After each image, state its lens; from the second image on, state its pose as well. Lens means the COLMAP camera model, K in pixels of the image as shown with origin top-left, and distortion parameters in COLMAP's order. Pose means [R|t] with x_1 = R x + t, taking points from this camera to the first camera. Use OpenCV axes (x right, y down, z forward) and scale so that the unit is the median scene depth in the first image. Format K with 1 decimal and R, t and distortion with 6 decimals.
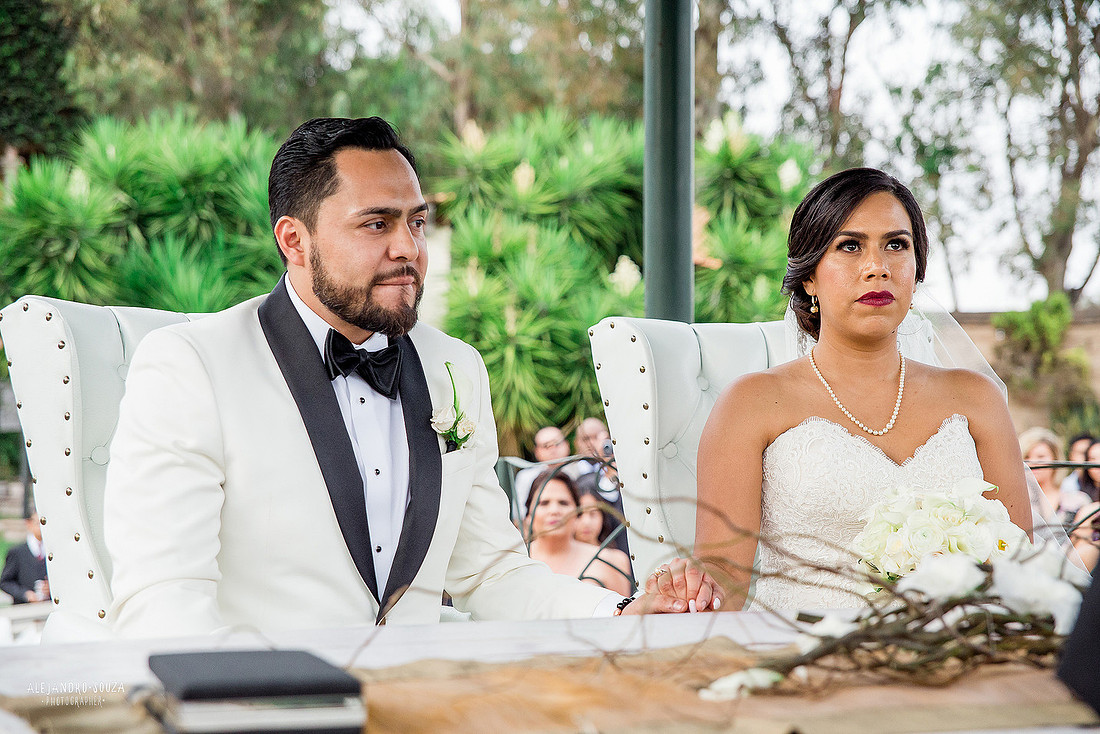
lens RADIAL K [[2223.5, 0, 552.6], [0, 2223.5, 363.4], [0, 0, 1]] dist [0.292126, 0.000000]
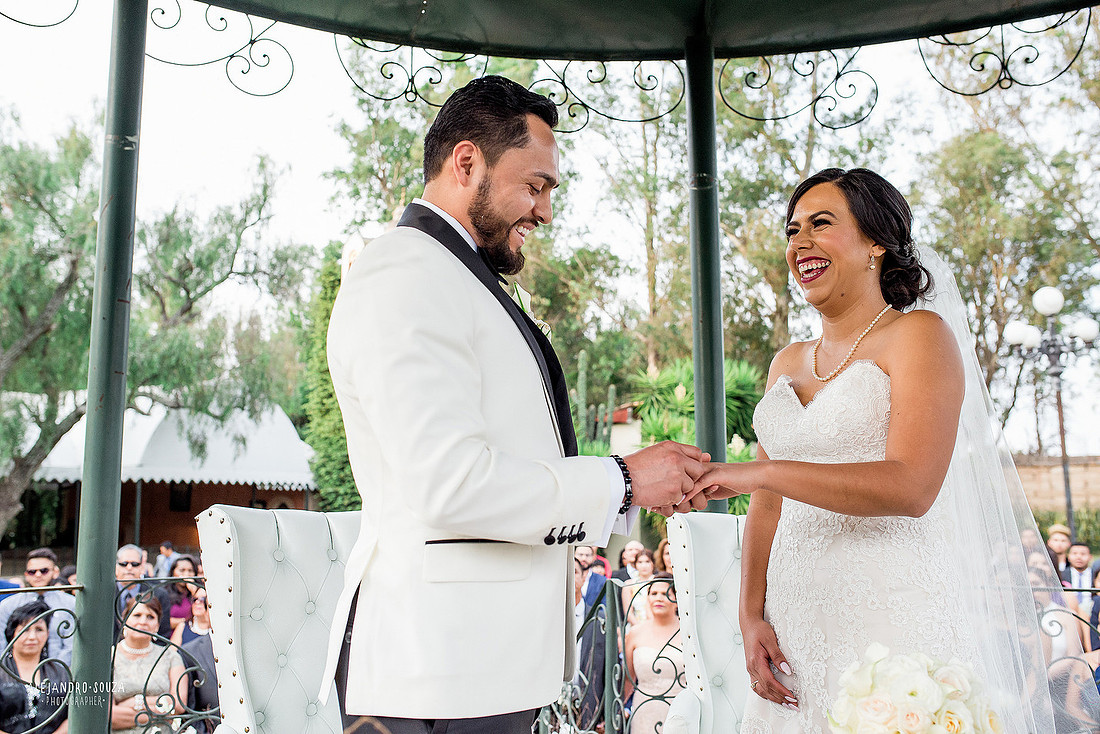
lens RADIAL K [[1148.6, 0, 549.7], [0, 1148.6, 369.5], [0, 0, 1]] dist [-0.014362, 0.000000]
pose [[0.989824, -0.023763, -0.140299, 0.013759], [0.009471, 0.994773, -0.101667, -0.005738], [0.141981, 0.099304, 0.984876, 0.038593]]
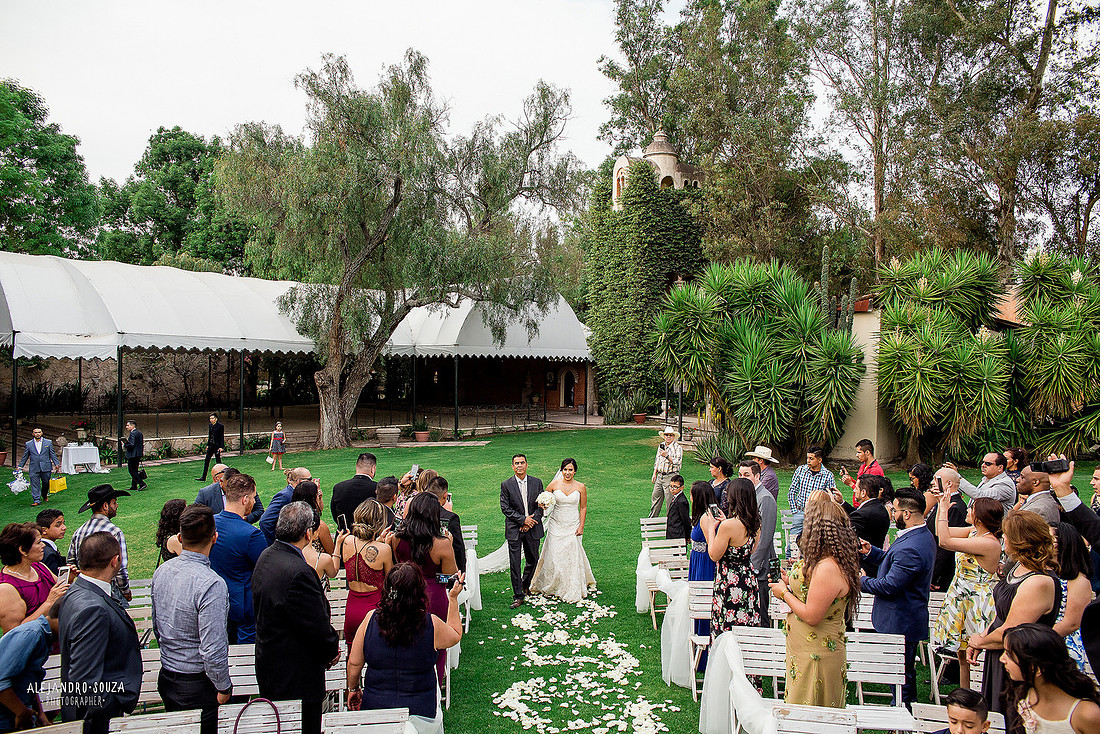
lens RADIAL K [[789.2, 0, 547.5], [0, 789.2, 367.0], [0, 0, 1]] dist [-0.038225, 0.008675]
pose [[0.914779, 0.008493, -0.403865, -0.035170], [0.002406, 0.999647, 0.026474, -0.027552], [0.403947, -0.025189, 0.914436, 0.224967]]
